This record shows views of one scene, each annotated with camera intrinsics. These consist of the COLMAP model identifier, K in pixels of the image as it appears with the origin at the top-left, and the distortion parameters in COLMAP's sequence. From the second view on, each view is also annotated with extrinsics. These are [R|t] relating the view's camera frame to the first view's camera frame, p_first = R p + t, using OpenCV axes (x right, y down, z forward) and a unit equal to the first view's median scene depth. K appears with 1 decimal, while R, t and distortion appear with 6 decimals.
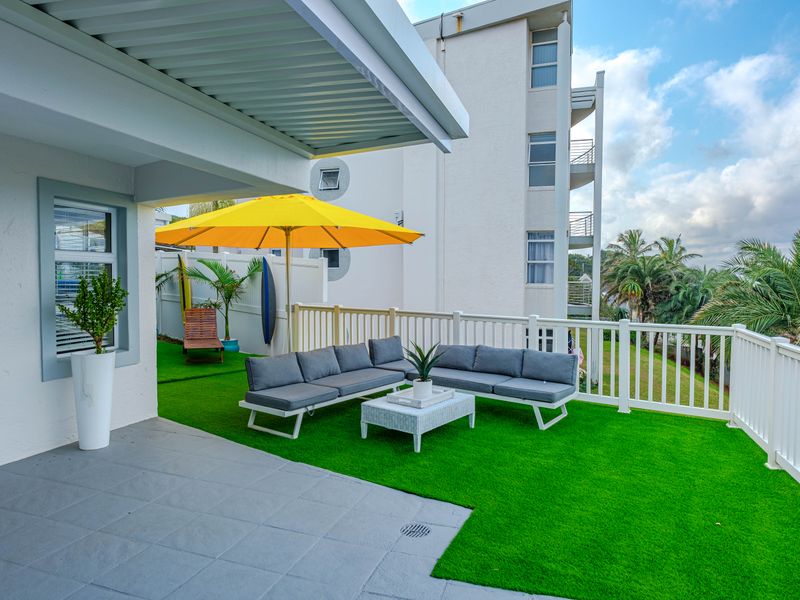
lens RADIAL K [[533.1, 0, 403.7], [0, 533.1, 297.6], [0, 0, 1]] dist [-0.007462, -0.001920]
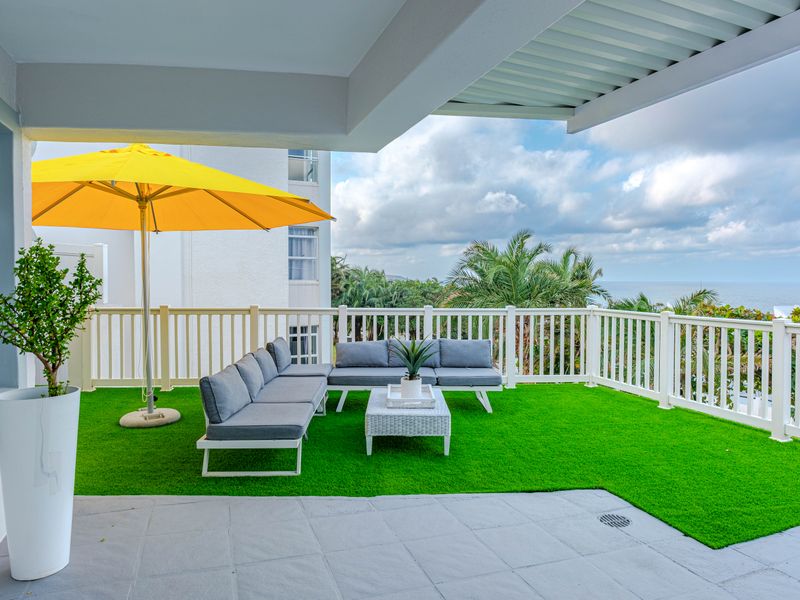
lens RADIAL K [[533.1, 0, 403.7], [0, 533.1, 297.6], [0, 0, 1]] dist [-0.007462, -0.001920]
pose [[0.777812, -0.025153, 0.627994, -0.462058], [0.026642, 0.999620, 0.007040, 0.009616], [-0.627932, 0.011256, 0.778187, 0.259259]]
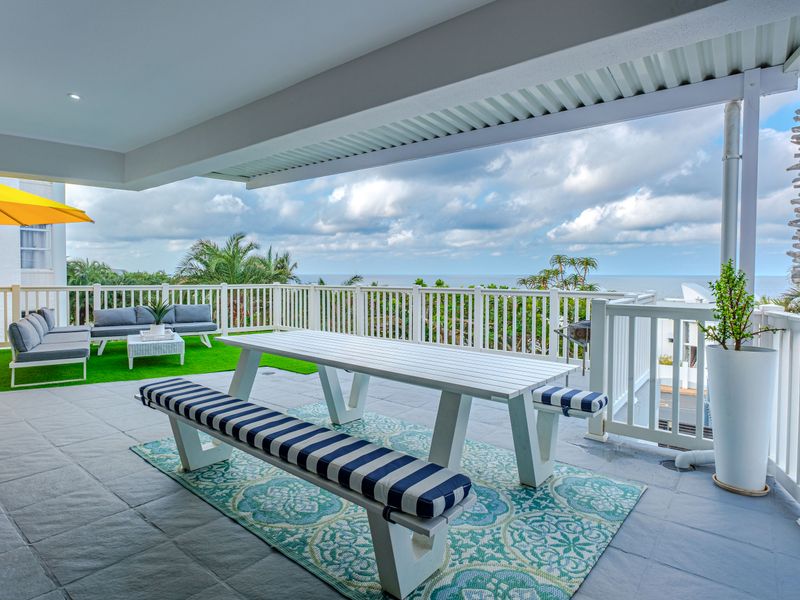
lens RADIAL K [[467.9, 0, 397.9], [0, 467.9, 285.5], [0, 0, 1]] dist [-0.047453, 0.050223]
pose [[0.355467, -0.027912, 0.934272, -0.792780], [0.036535, 0.999205, 0.015951, 0.044096], [-0.933974, 0.028464, 0.356204, -0.071628]]
